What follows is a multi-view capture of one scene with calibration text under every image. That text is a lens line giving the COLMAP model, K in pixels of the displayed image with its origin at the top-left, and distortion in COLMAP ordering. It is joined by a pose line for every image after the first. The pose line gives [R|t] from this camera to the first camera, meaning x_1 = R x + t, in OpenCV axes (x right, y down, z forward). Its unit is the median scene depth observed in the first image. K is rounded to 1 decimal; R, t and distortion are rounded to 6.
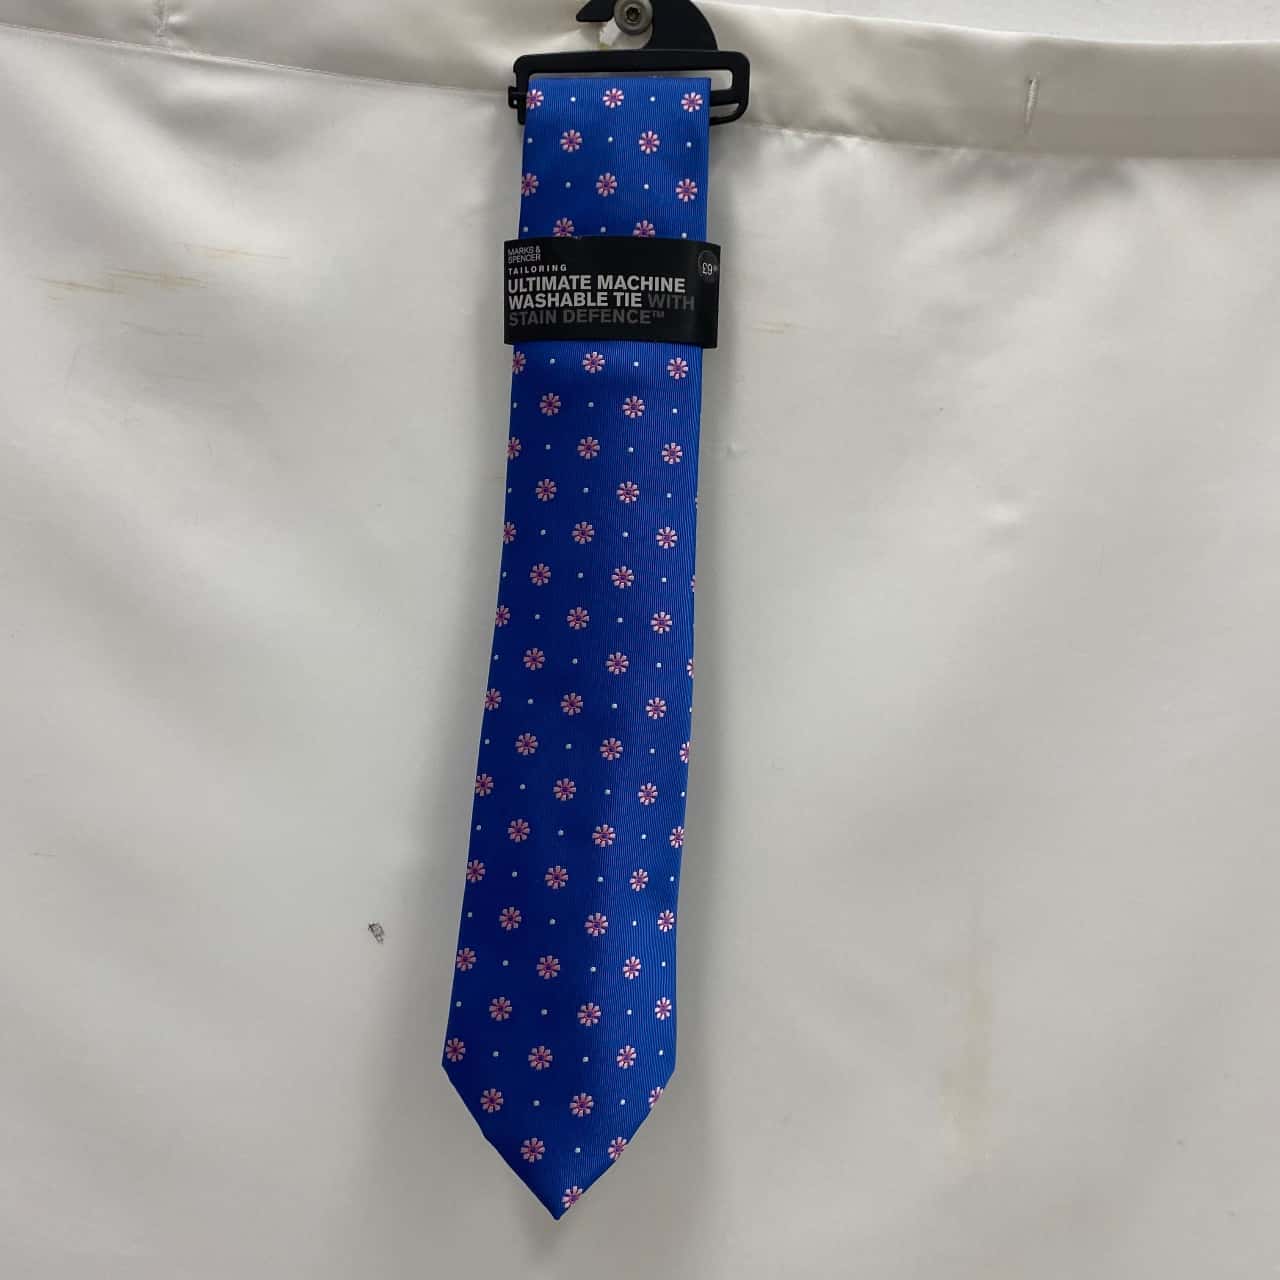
lens RADIAL K [[1148.3, 0, 637.7], [0, 1148.3, 637.6], [0, 0, 1]] dist [0.066603, -0.026176]
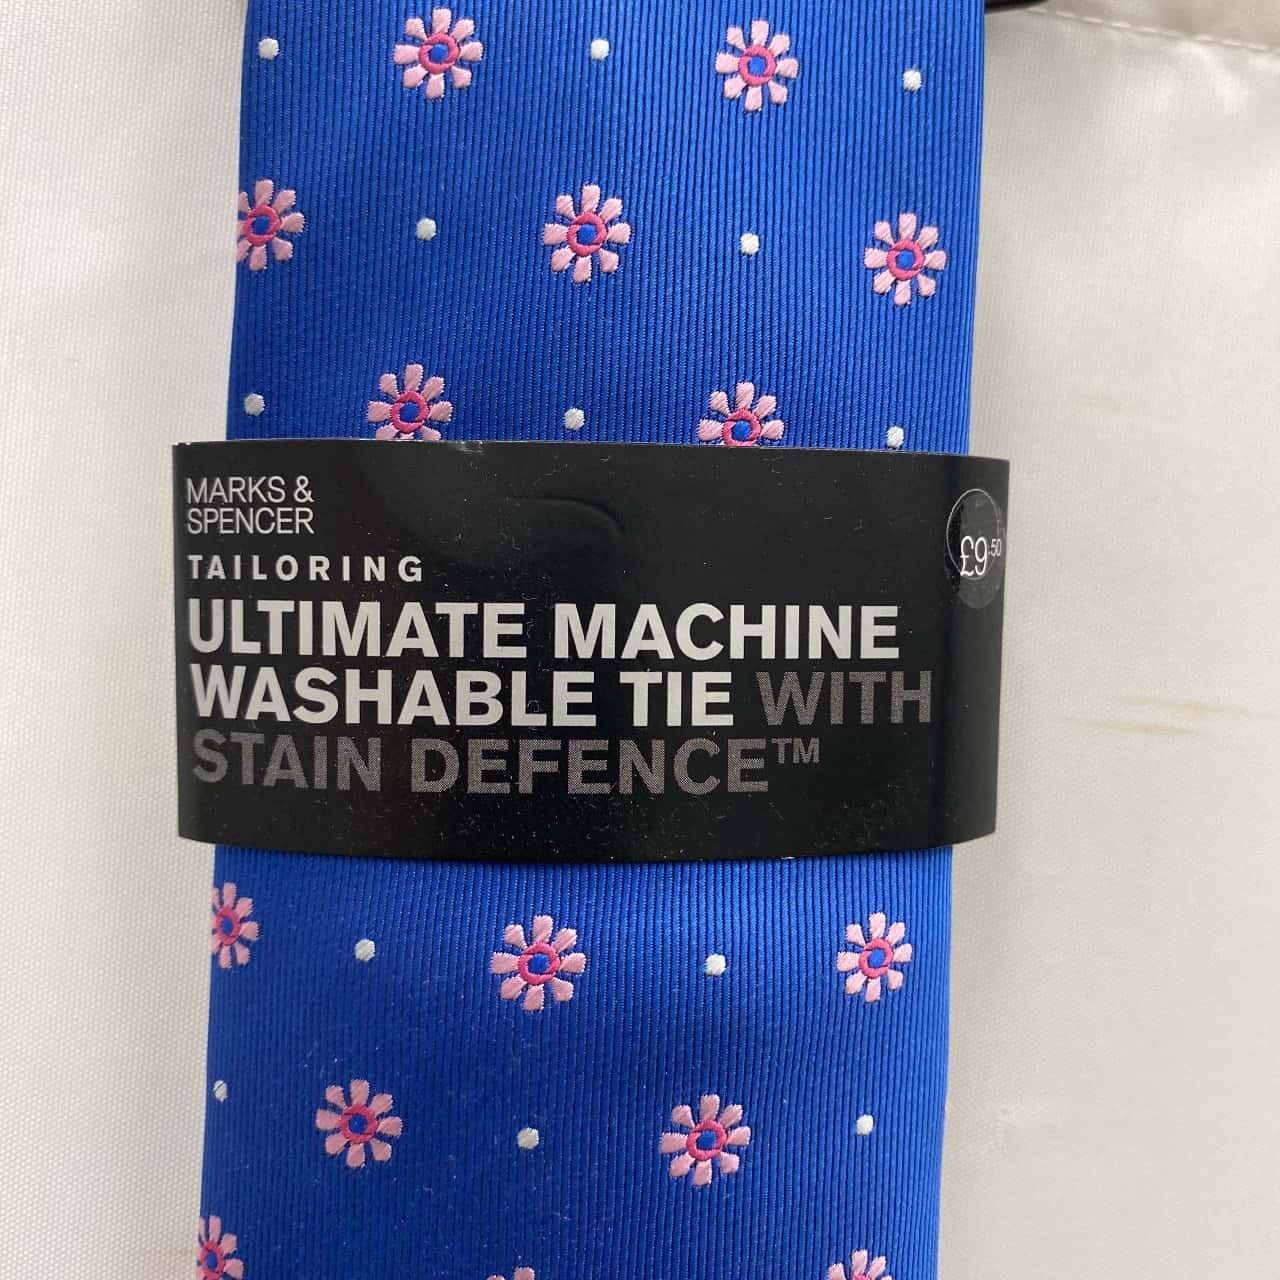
lens RADIAL K [[1212.3, 0, 643.6], [0, 1212.3, 636.3], [0, 0, 1]] dist [0.045945, 0.000000]
pose [[0.996589, -0.009349, 0.081990, -0.036382], [0.010324, 0.999881, -0.011483, -0.301376], [-0.081873, 0.012290, 0.996567, 0.740802]]
